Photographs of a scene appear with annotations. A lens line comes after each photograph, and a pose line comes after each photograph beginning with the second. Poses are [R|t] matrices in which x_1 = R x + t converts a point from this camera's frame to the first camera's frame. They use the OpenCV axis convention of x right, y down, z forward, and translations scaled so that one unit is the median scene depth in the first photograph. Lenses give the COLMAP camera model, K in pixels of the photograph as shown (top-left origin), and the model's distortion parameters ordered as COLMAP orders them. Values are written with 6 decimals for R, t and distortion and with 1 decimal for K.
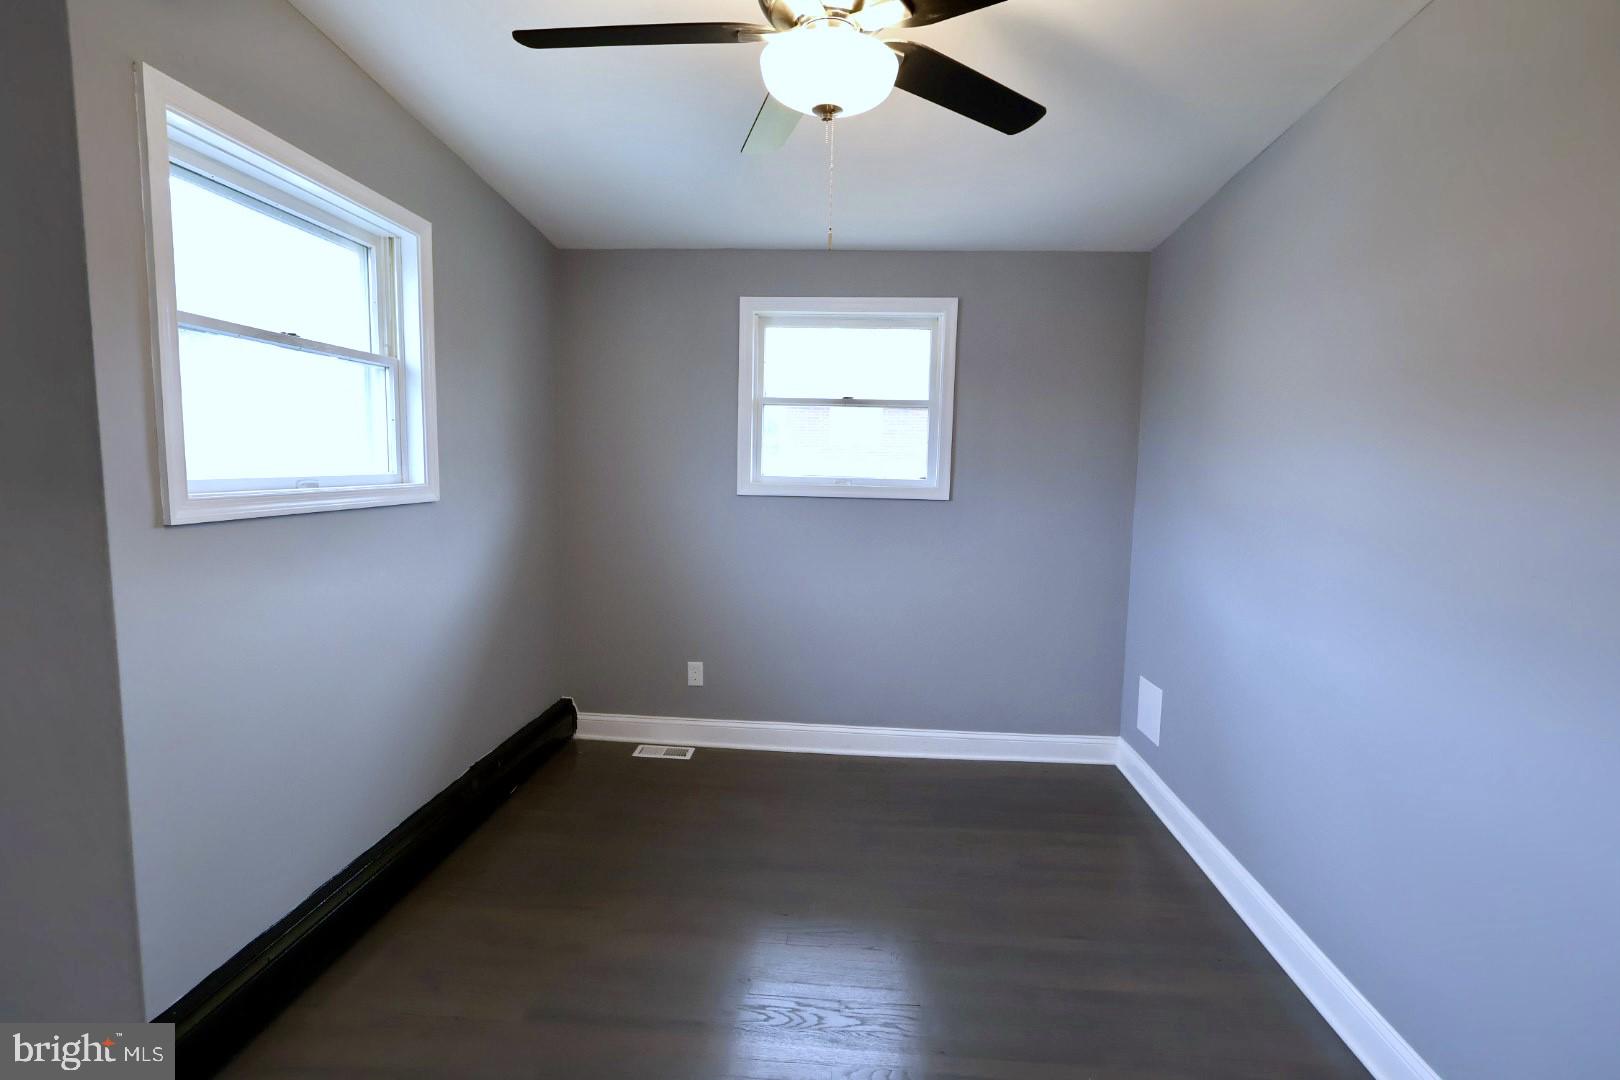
lens RADIAL K [[751.0, 0, 809.6], [0, 751.0, 547.8], [0, 0, 1]] dist [-0.002087, 0.002701]
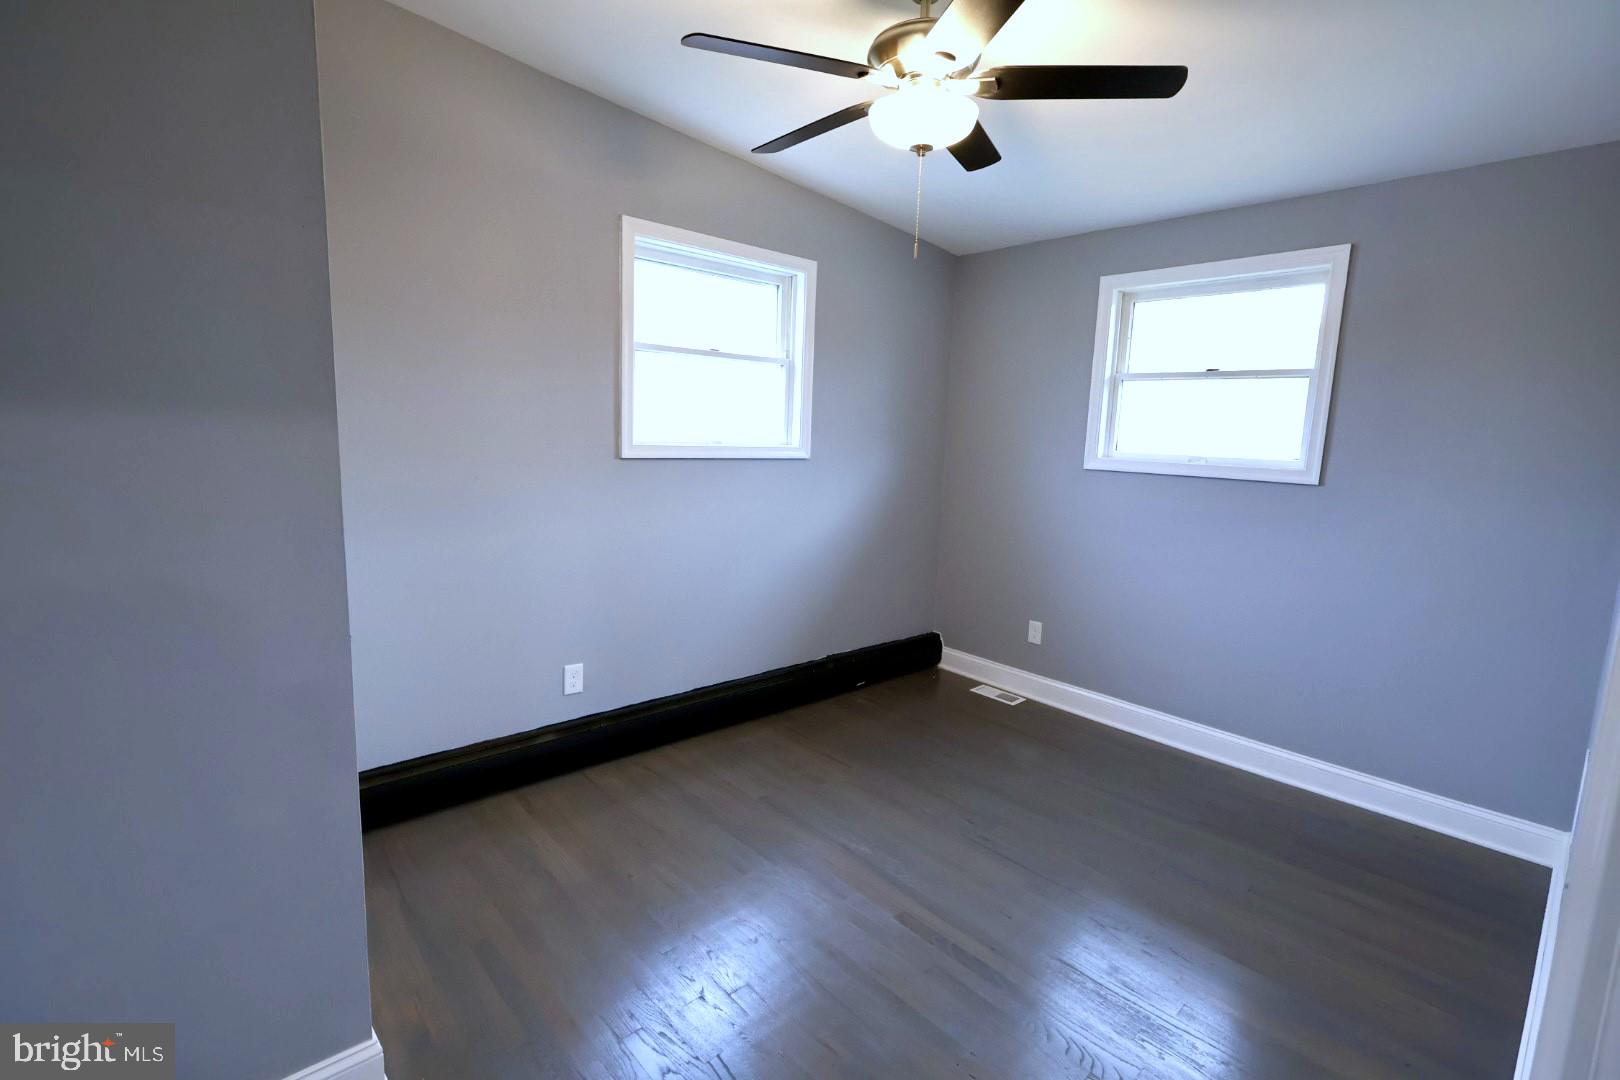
lens RADIAL K [[751.0, 0, 816.0], [0, 751.0, 544.4], [0, 0, 1]] dist [-0.002087, 0.002701]
pose [[0.719514, 0.110607, -0.685613, 0.362776], [-0.100650, 0.993421, 0.054637, 0.014596], [0.687145, 0.029695, 0.725913, -0.009589]]
